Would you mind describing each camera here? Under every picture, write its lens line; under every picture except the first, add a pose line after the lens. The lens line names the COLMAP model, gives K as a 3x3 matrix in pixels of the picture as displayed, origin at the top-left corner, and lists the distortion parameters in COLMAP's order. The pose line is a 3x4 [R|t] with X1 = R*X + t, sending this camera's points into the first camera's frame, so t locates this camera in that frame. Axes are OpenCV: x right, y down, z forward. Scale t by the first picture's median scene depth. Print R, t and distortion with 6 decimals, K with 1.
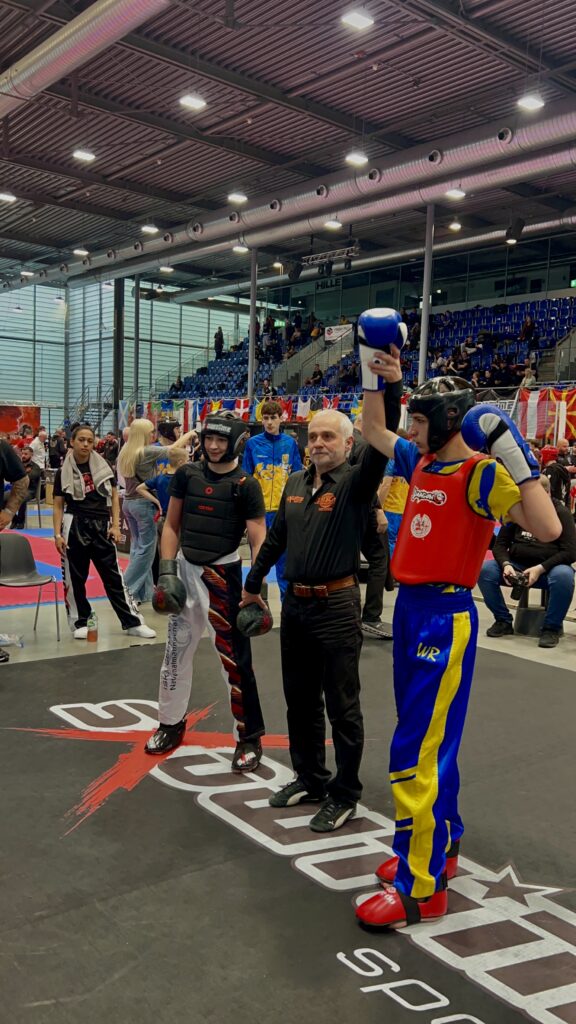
lens RADIAL K [[969.1, 0, 288.0], [0, 969.1, 512.0], [0, 0, 1]] dist [-0.007573, -0.000832]
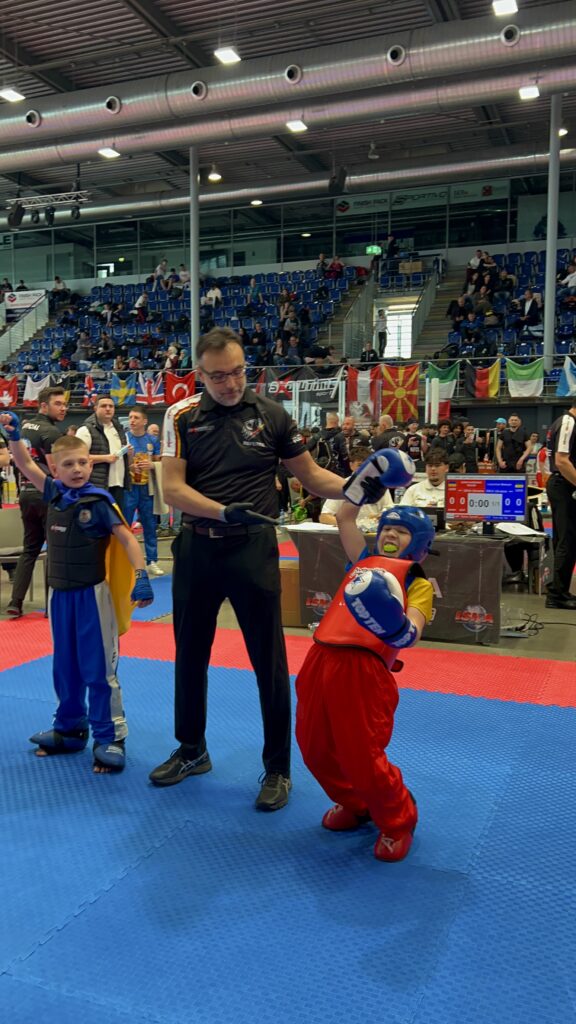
lens RADIAL K [[969.1, 0, 288.0], [0, 969.1, 512.0], [0, 0, 1]] dist [-0.007573, -0.000832]
pose [[0.889152, -0.050190, 0.454852, -0.161103], [0.045081, 0.998739, 0.022081, -0.015990], [-0.455387, 0.000872, 0.890293, 0.202813]]
